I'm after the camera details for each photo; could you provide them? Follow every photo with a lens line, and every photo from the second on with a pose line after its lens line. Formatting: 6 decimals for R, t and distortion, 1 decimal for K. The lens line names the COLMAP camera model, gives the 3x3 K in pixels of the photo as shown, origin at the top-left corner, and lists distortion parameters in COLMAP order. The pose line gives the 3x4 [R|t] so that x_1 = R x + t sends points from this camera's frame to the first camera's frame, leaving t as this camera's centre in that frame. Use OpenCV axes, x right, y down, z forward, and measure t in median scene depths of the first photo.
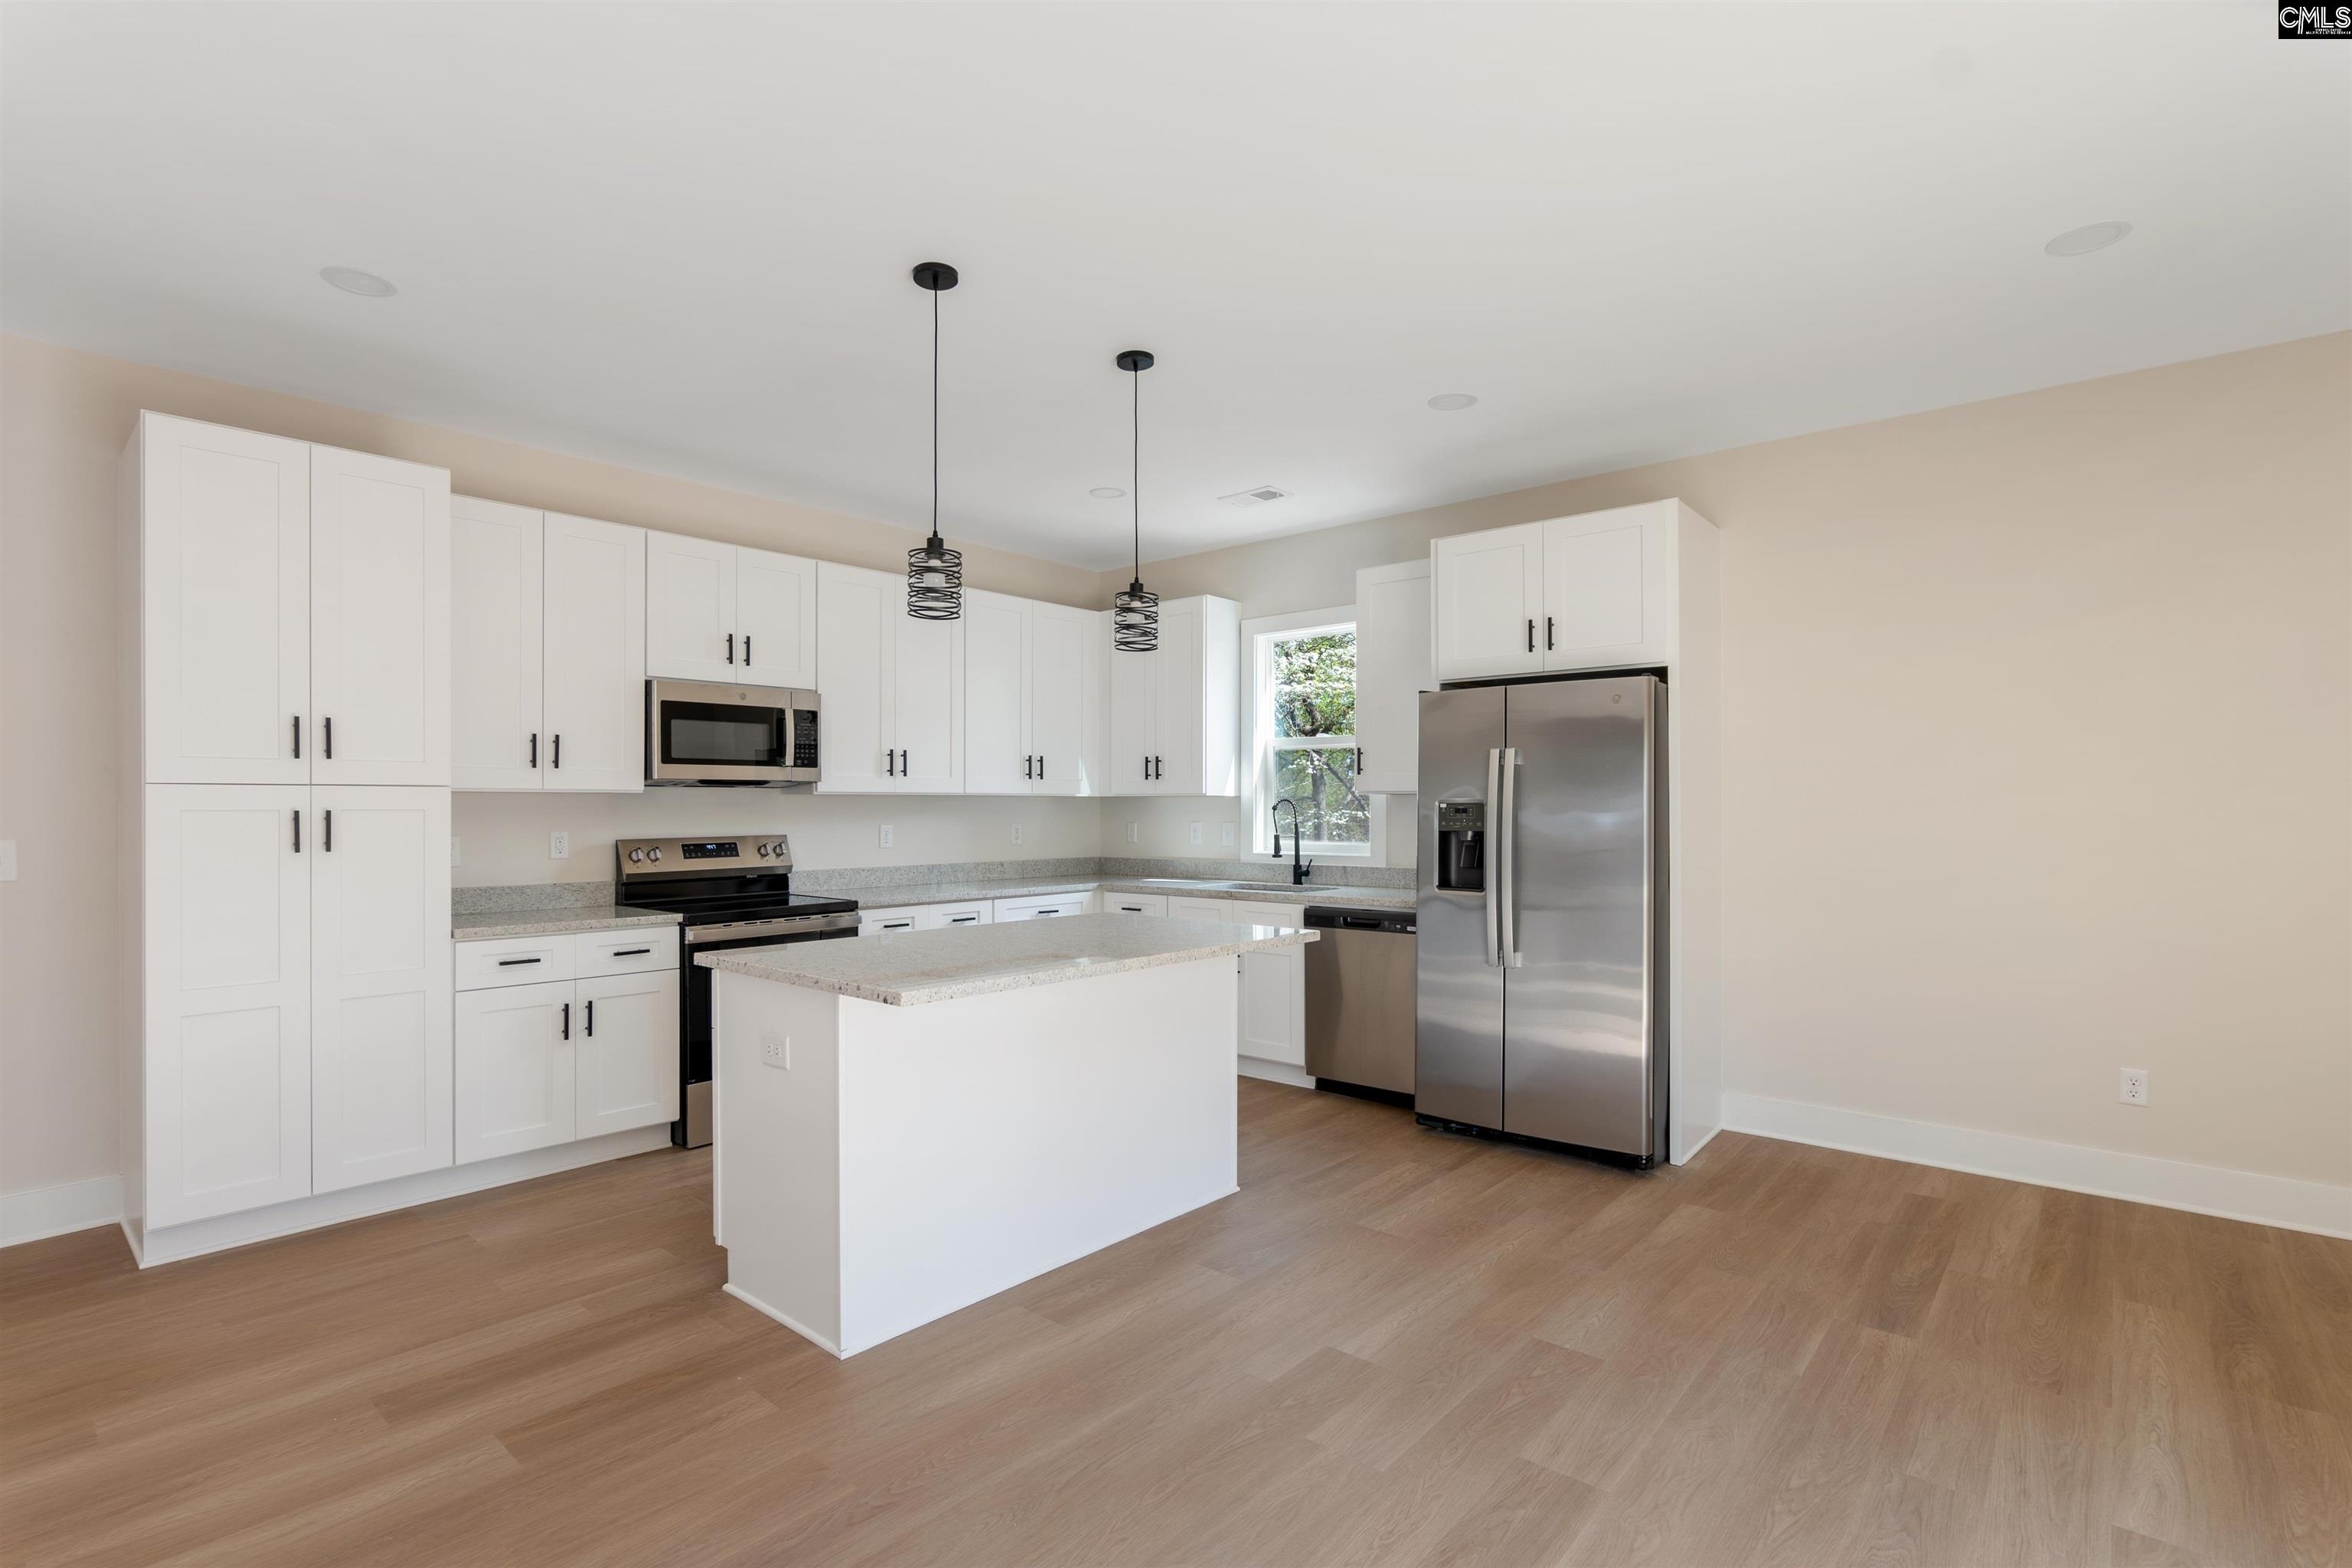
lens RADIAL K [[1100.6, 0, 1162.7], [0, 1100.6, 799.9], [0, 0, 1]] dist [-0.024524, 0.007798]
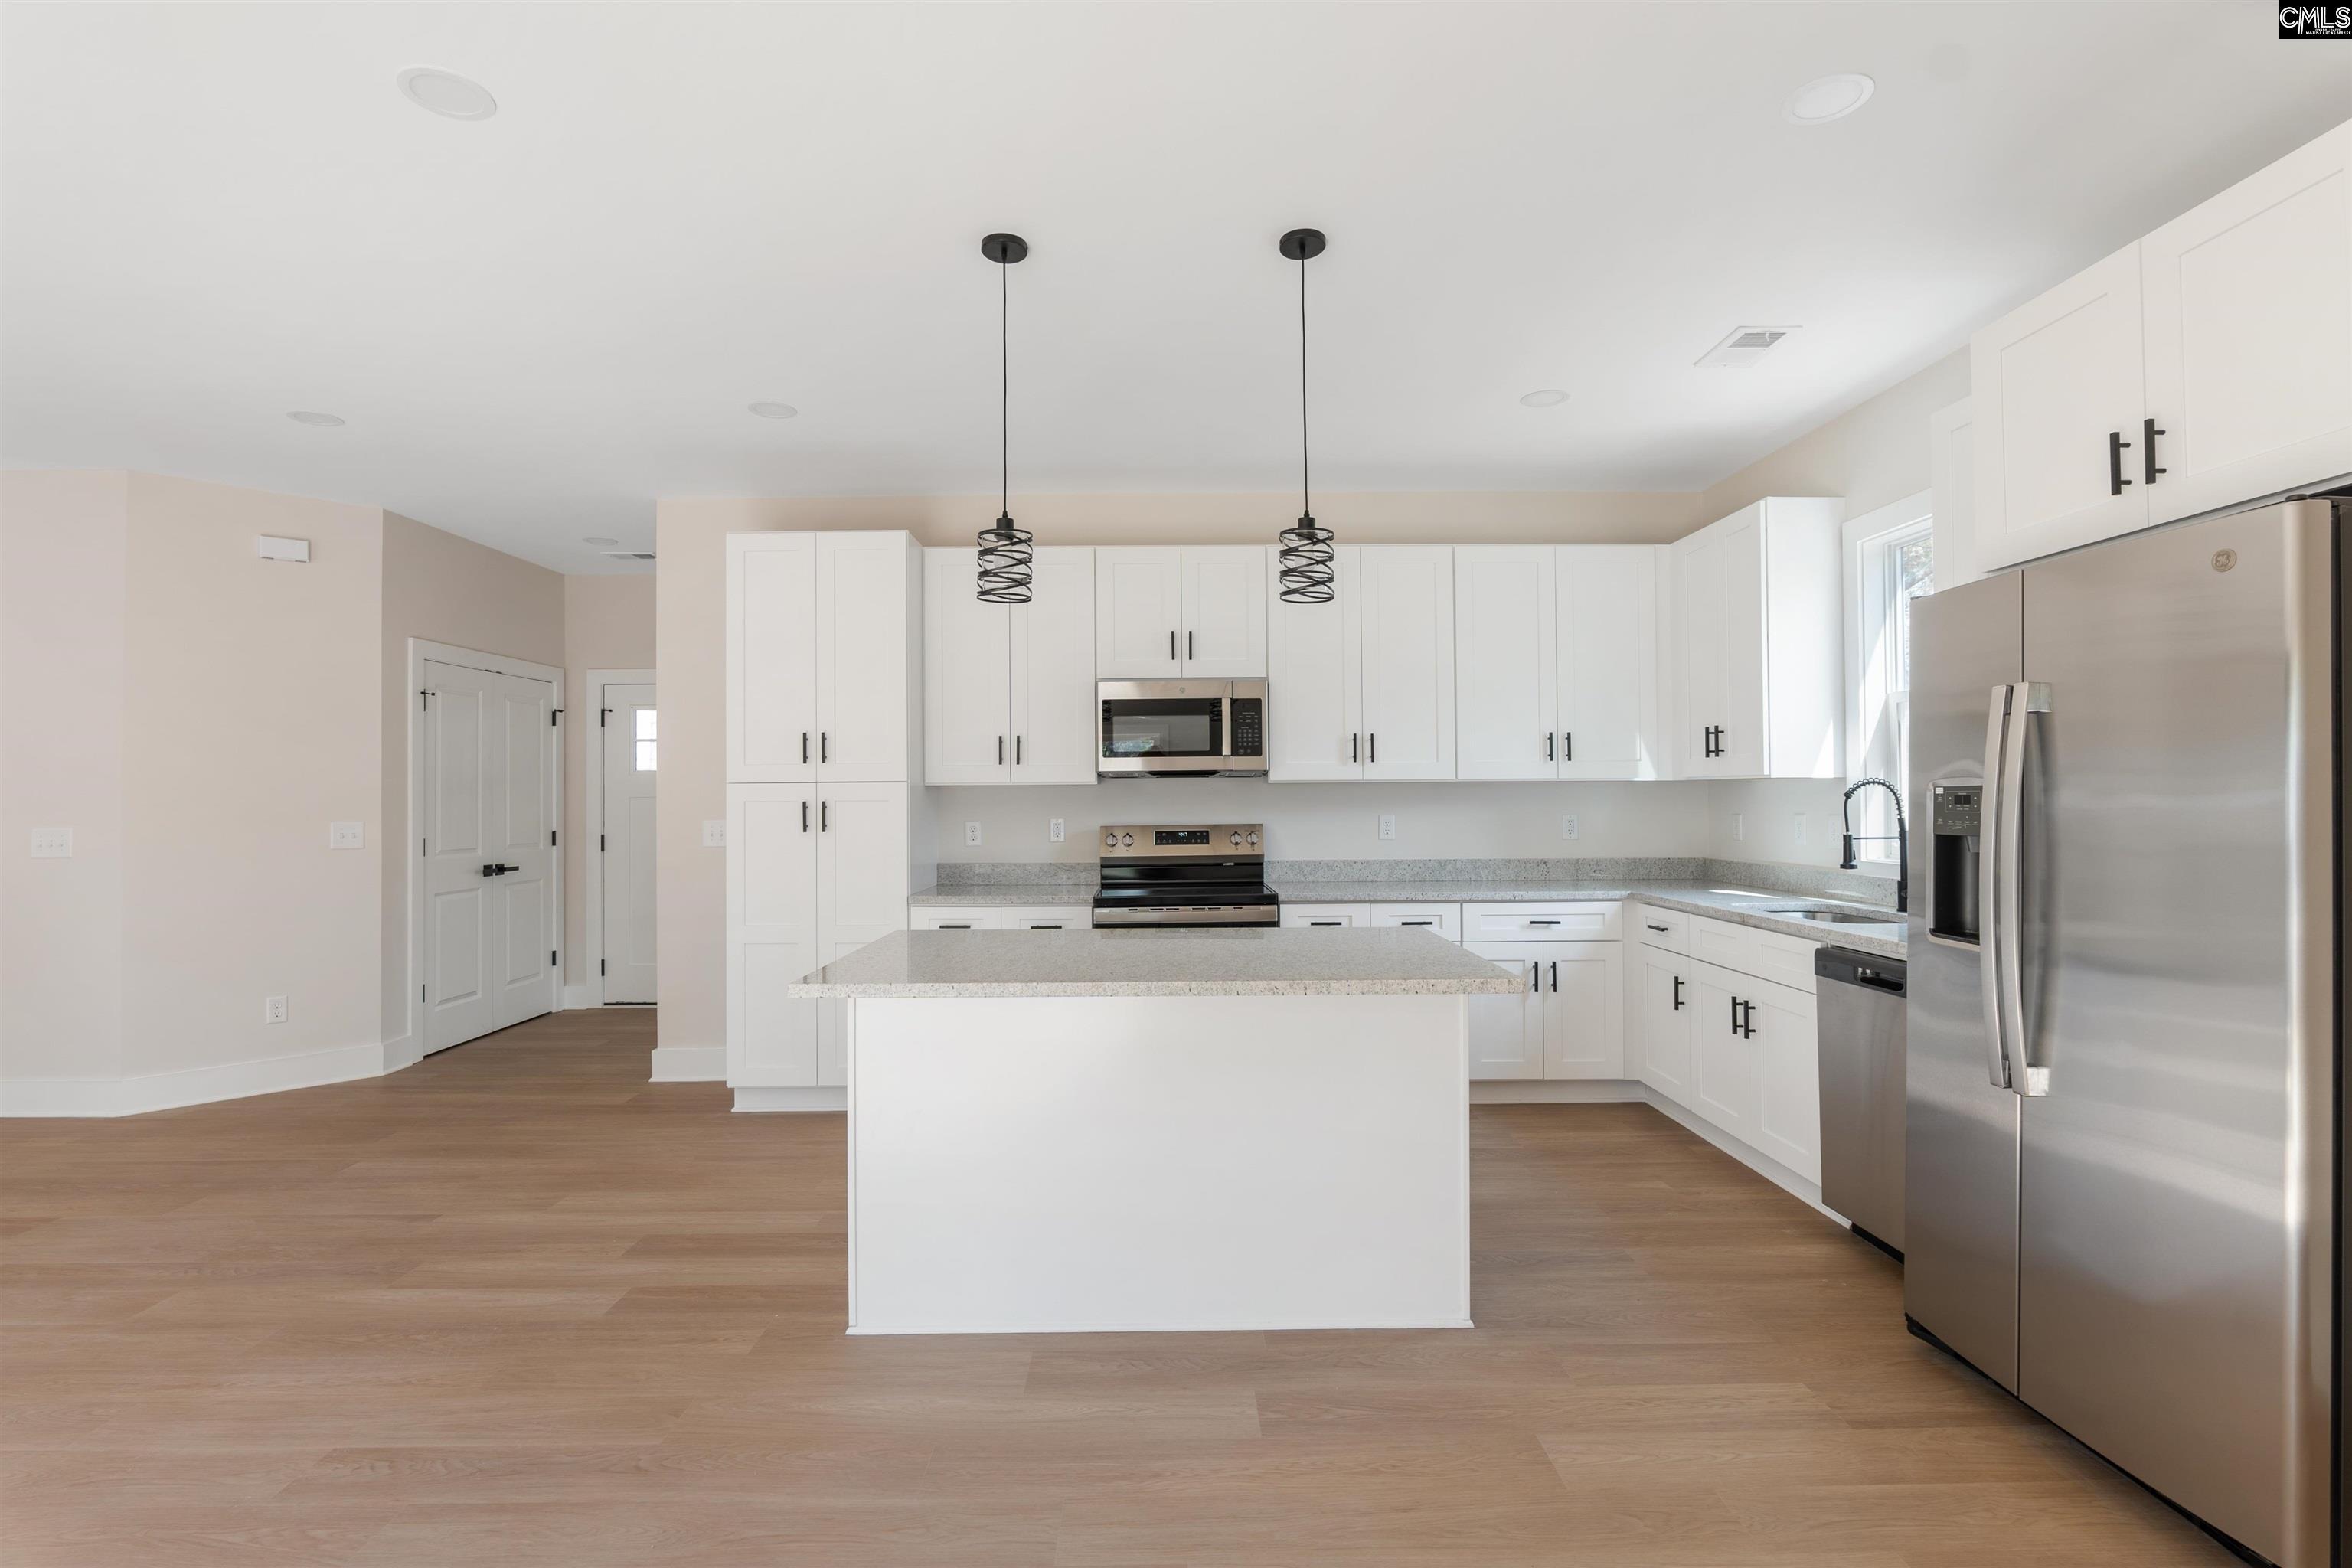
lens RADIAL K [[1097.4, 0, 1172.1], [0, 1097.4, 776.3], [0, 0, 1]] dist [-0.024312, 0.008721]
pose [[0.670228, -0.016438, -0.741973, 0.394905], [0.010385, 0.999865, -0.012770, 0.000452], [0.742083, 0.000853, 0.670308, 0.309086]]
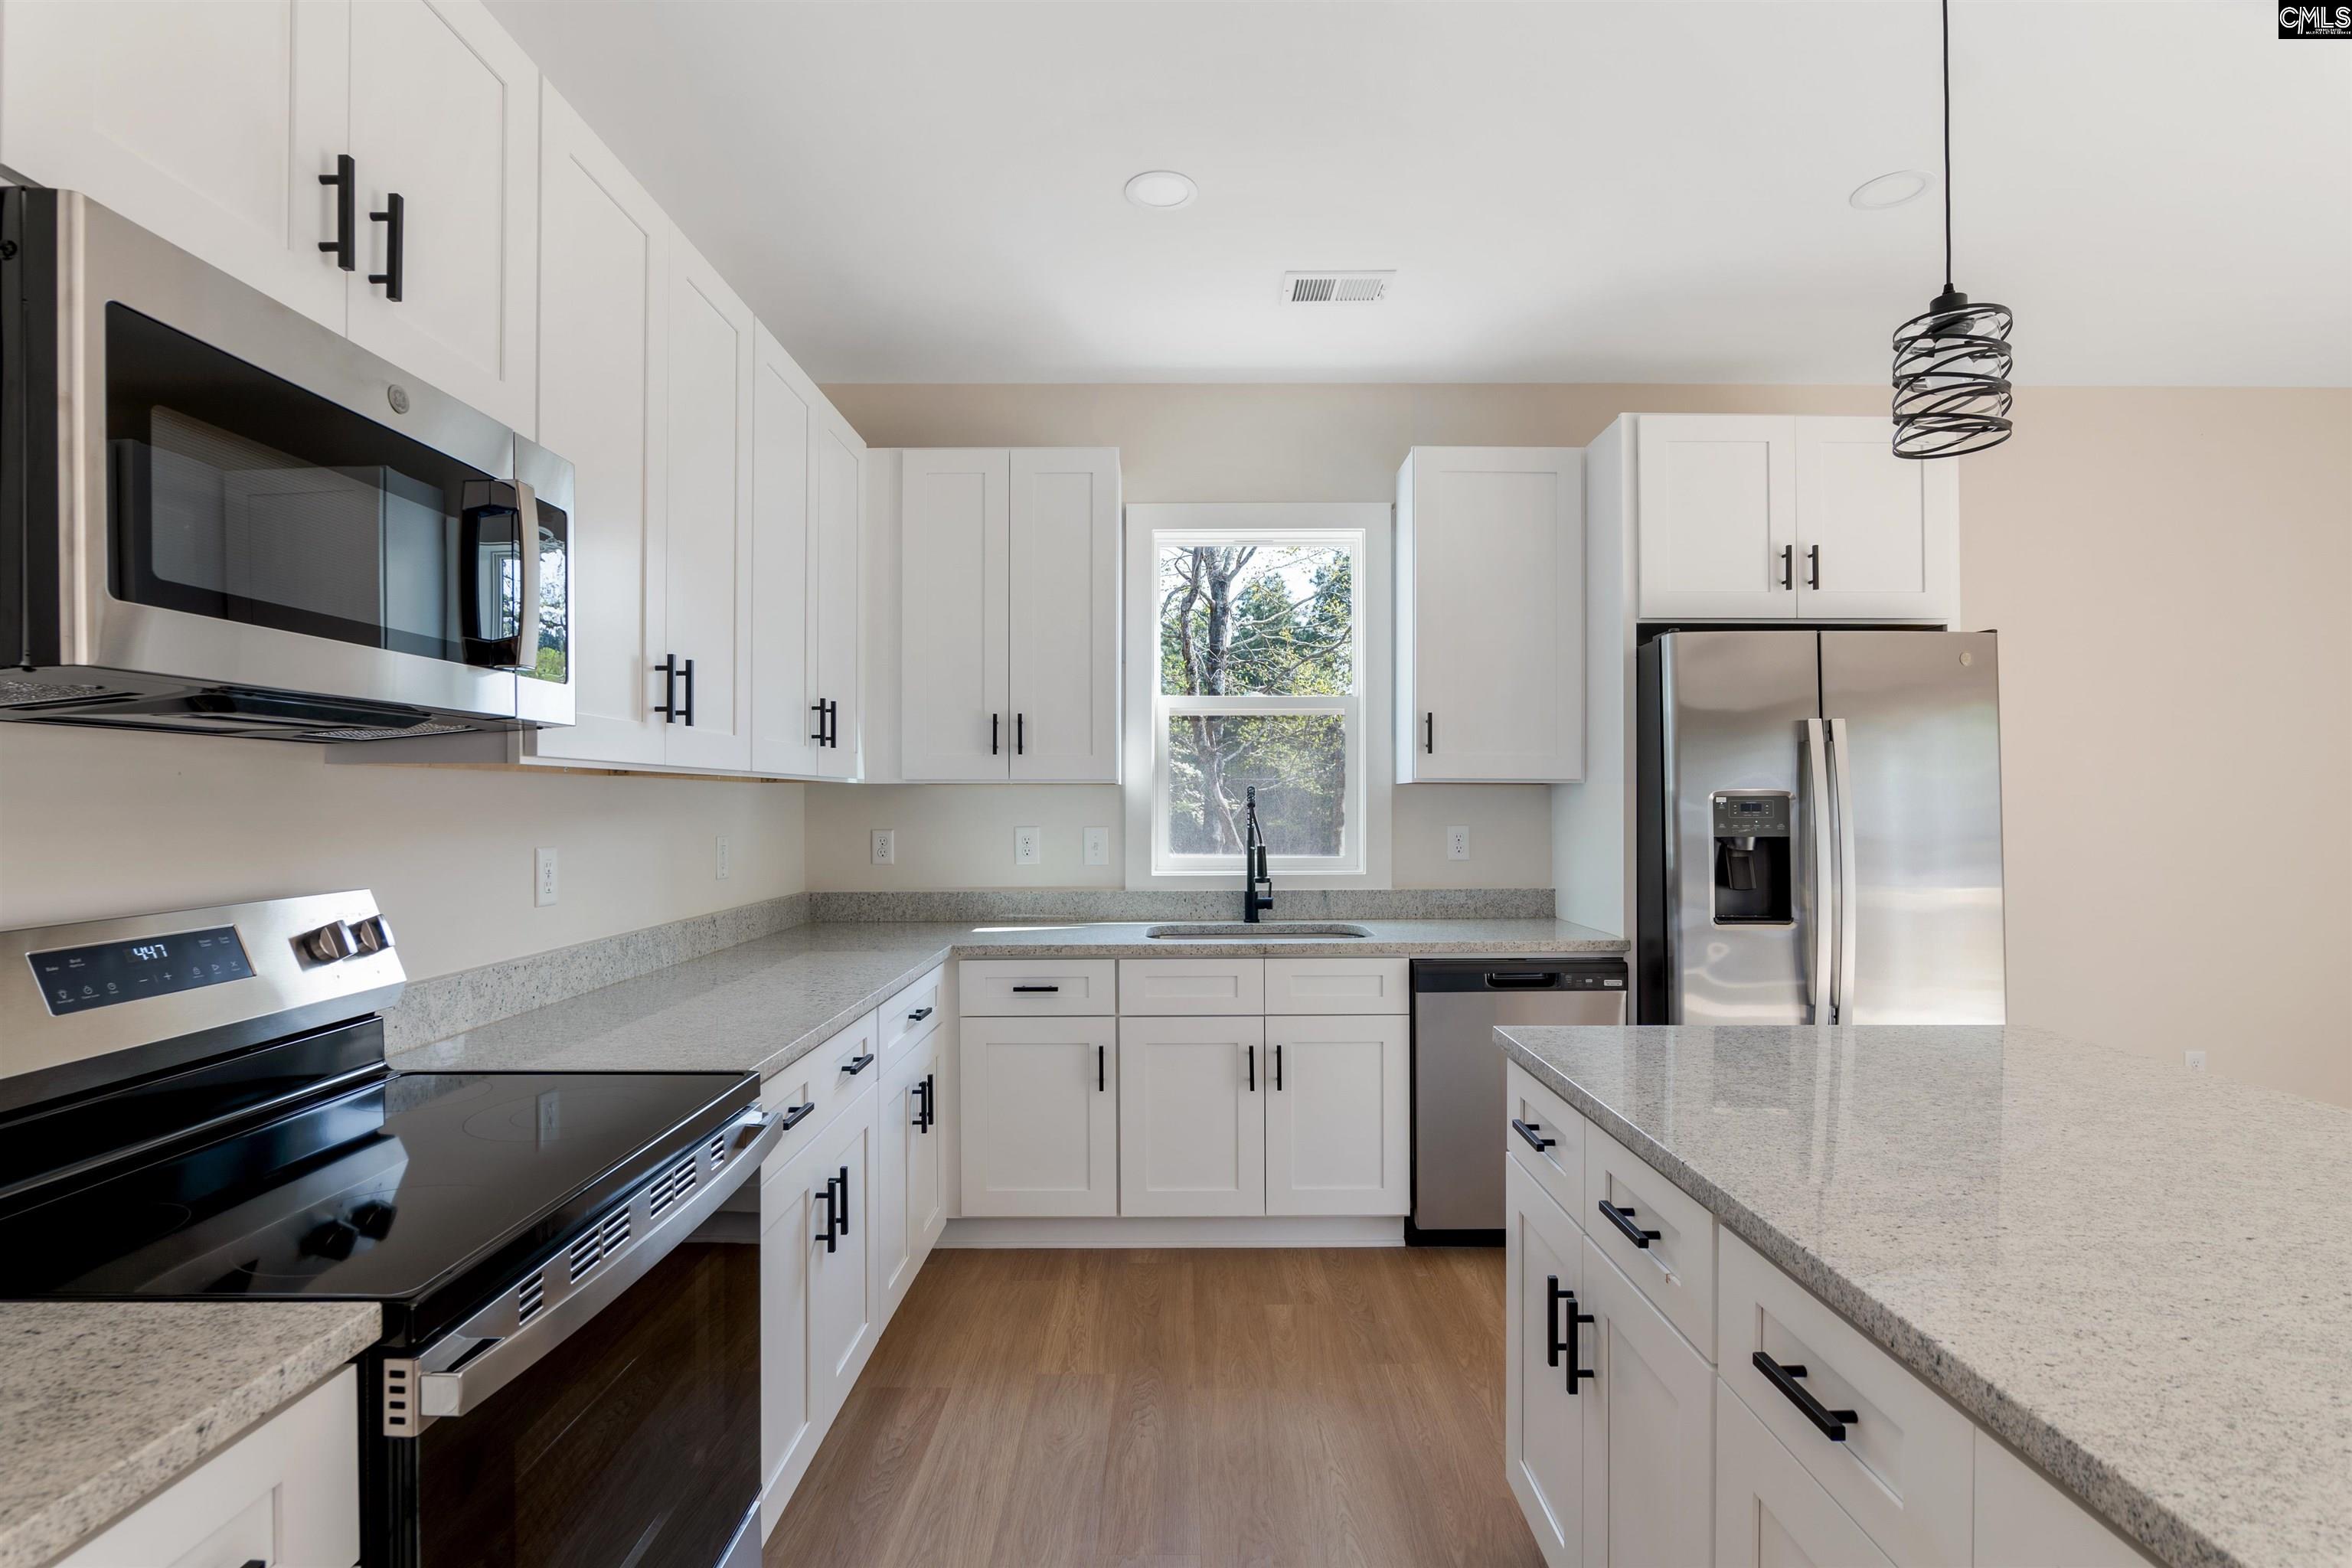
lens RADIAL K [[1100.1, 0, 1175.9], [0, 1100.1, 799.5], [0, 0, 1]] dist [-0.015494, 0.001303]
pose [[0.749439, 0.001768, 0.662071, -0.432710], [-0.003381, 0.999994, 0.001158, 0.004976], [-0.662065, -0.003106, 0.749440, 0.692092]]
